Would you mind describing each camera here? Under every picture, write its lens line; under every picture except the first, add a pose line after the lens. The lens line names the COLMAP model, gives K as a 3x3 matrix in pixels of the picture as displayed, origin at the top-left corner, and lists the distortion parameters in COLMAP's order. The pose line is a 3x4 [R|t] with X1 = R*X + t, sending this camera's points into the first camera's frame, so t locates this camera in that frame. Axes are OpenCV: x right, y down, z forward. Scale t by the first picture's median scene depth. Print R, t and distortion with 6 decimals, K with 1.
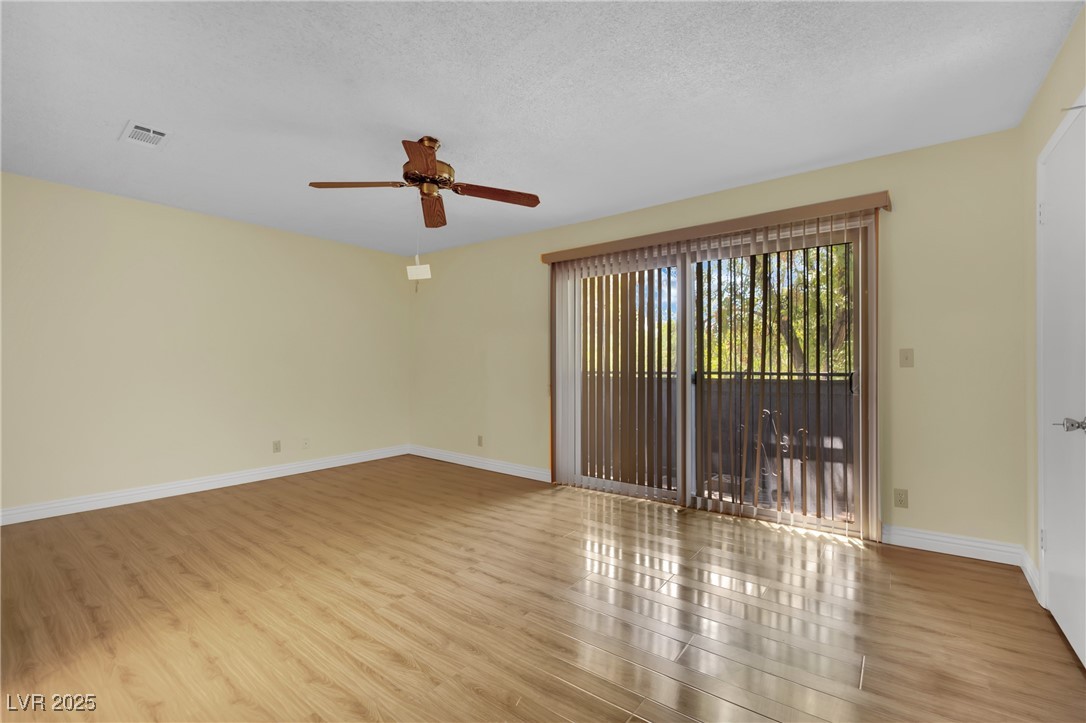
lens RADIAL K [[475.2, 0, 535.3], [0, 475.2, 362.1], [0, 0, 1]] dist [-0.015392, -0.000145]
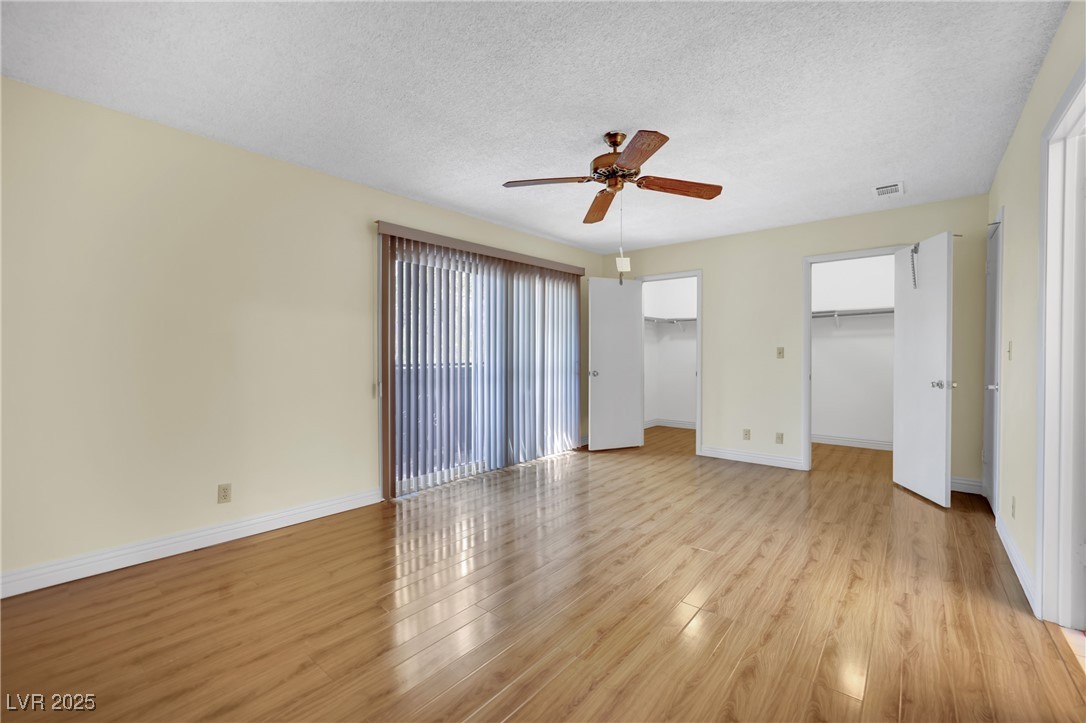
lens RADIAL K [[475.2, 0, 535.3], [0, 475.2, 362.1], [0, 0, 1]] dist [-0.015392, -0.000145]
pose [[0.007685, -0.009335, 0.999927, -1.434645], [-0.003022, 0.999952, 0.009359, 0.010921], [-0.999966, -0.003094, 0.007656, 1.350793]]
